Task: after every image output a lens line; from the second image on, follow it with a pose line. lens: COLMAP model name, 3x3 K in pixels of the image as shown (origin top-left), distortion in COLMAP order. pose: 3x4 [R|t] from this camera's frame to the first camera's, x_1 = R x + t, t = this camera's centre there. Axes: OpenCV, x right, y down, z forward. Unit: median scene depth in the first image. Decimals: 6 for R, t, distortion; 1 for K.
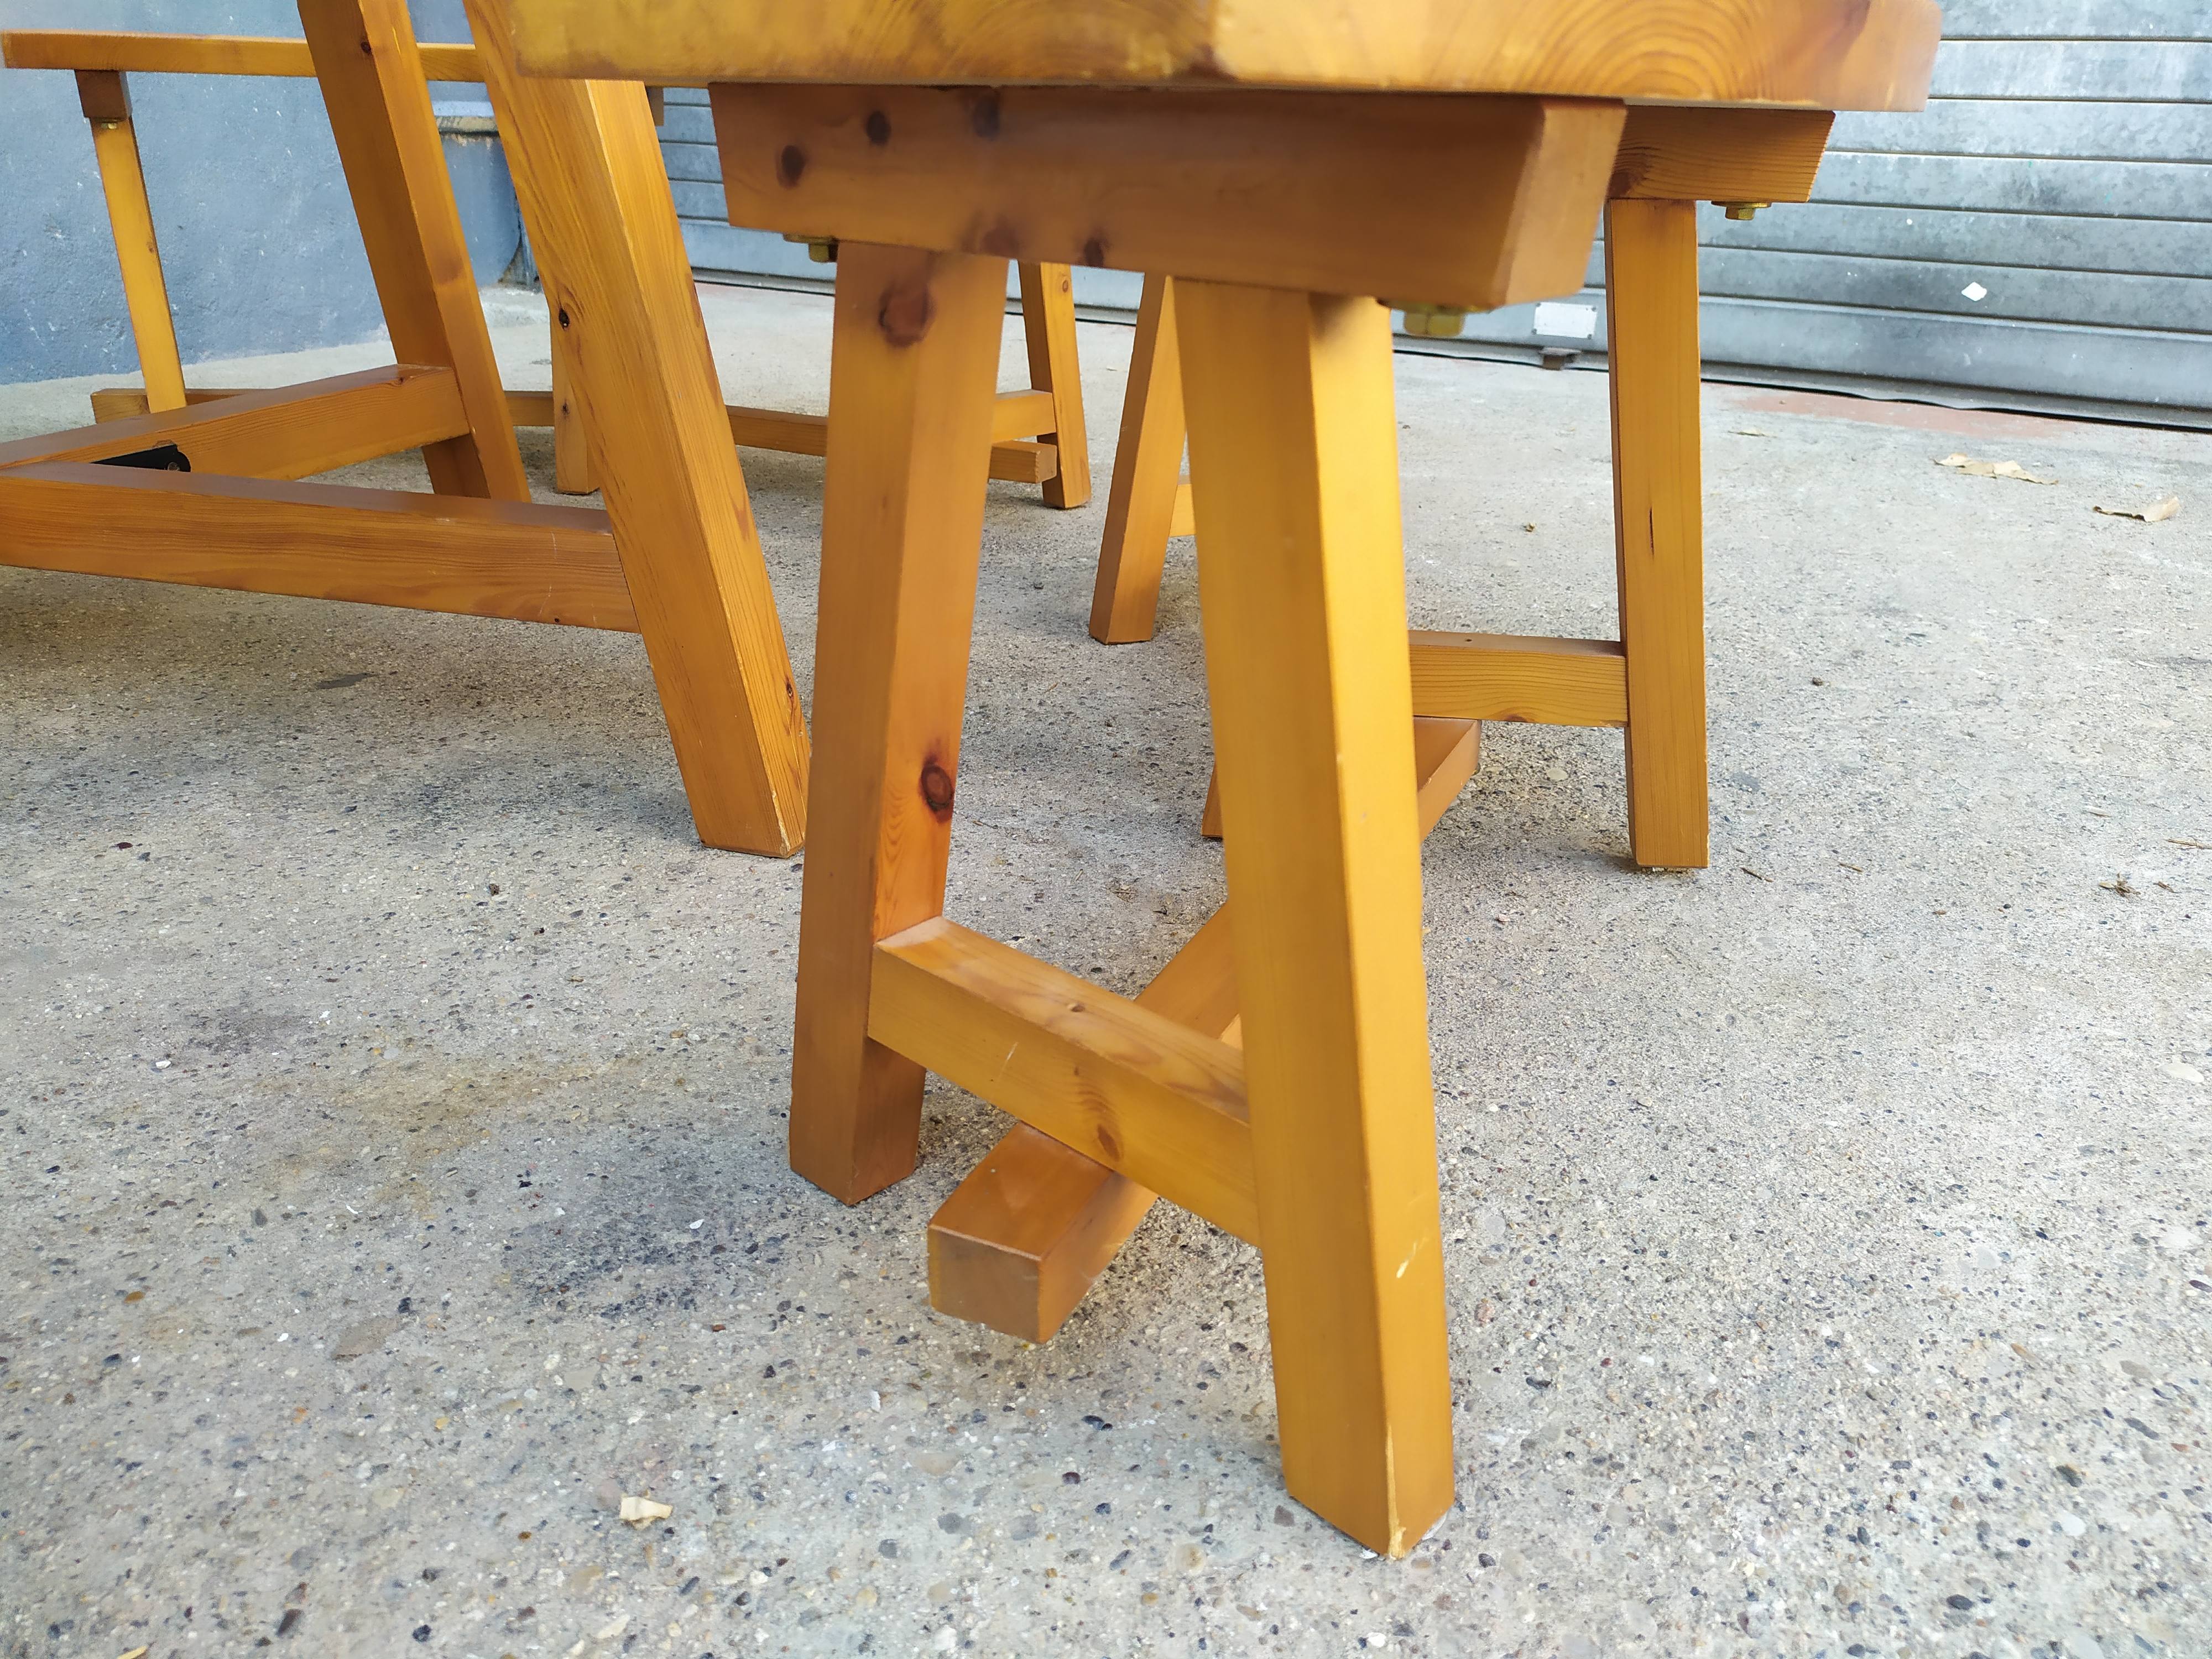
lens RADIAL K [[1676.8, 0, 1125.7], [0, 1676.8, 826.6], [0, 0, 1]] dist [0.033019, -0.032287]
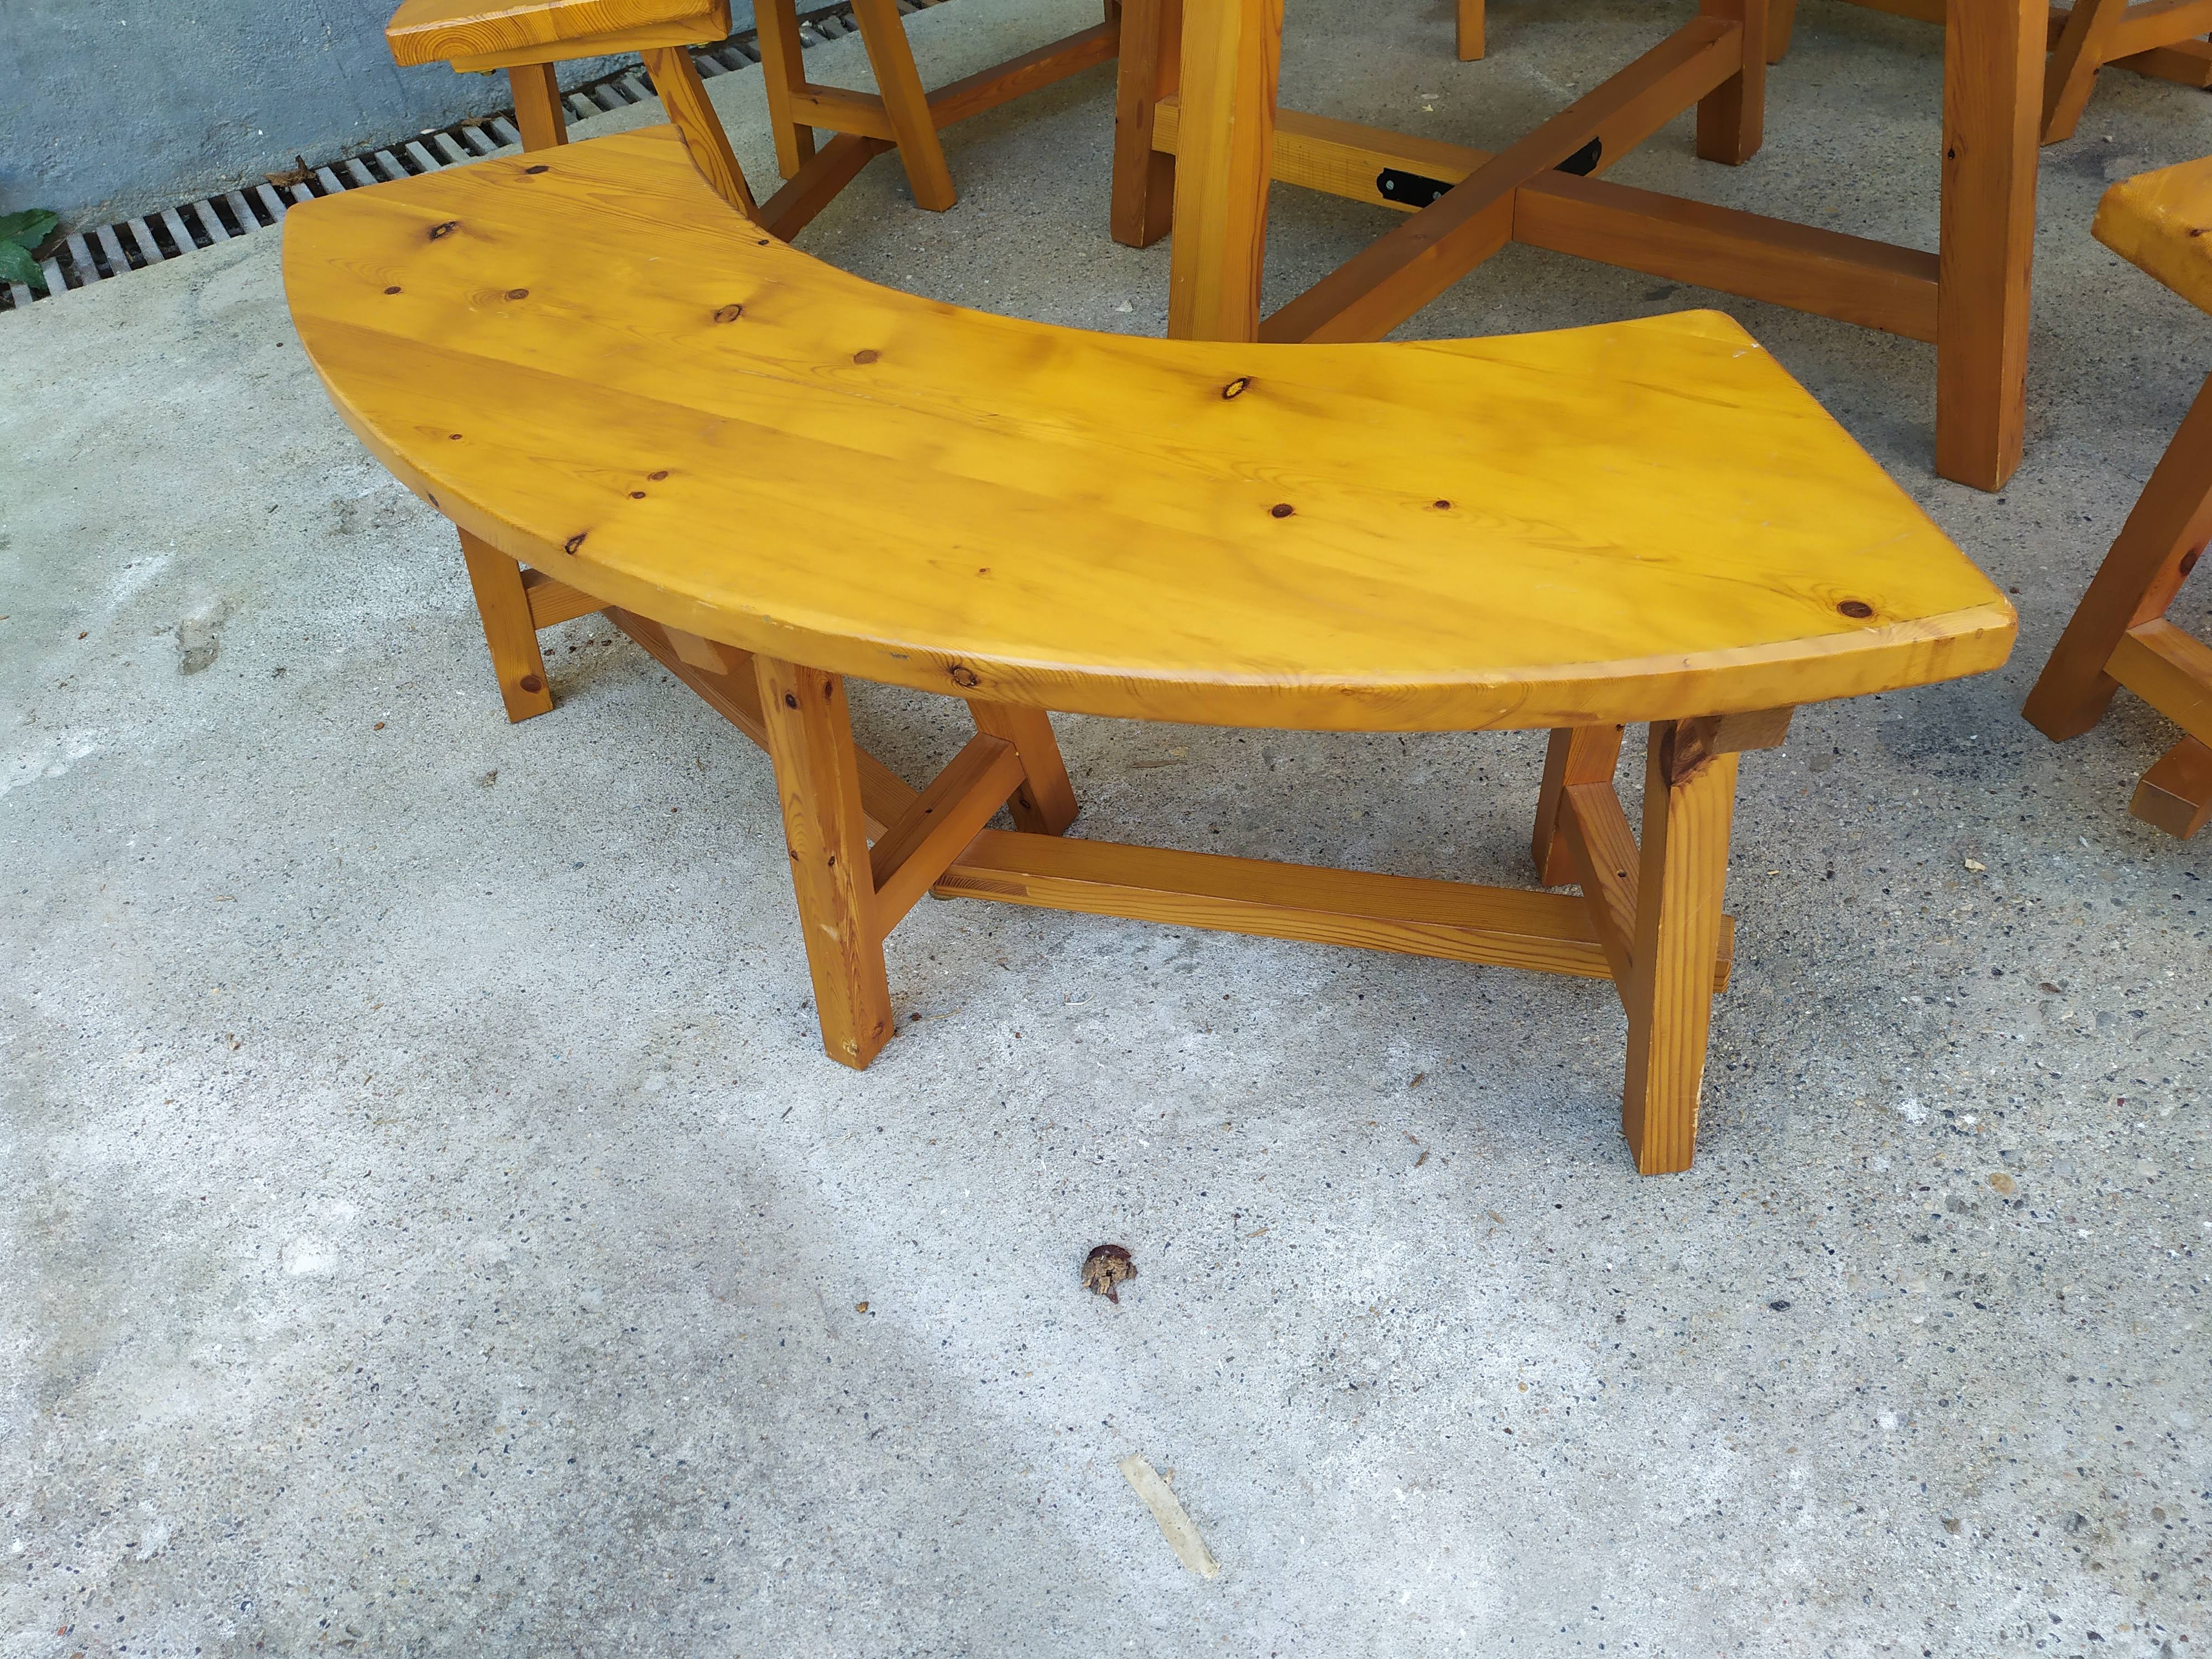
lens RADIAL K [[1690.4, 0, 1129.5], [0, 1690.4, 824.1], [0, 0, 1]] dist [0.042062, -0.045915]
pose [[0.884260, 0.224429, -0.409530, -0.289190], [-0.054550, 0.920586, 0.386710, -0.401801], [0.463797, -0.319613, 0.826281, -1.190293]]
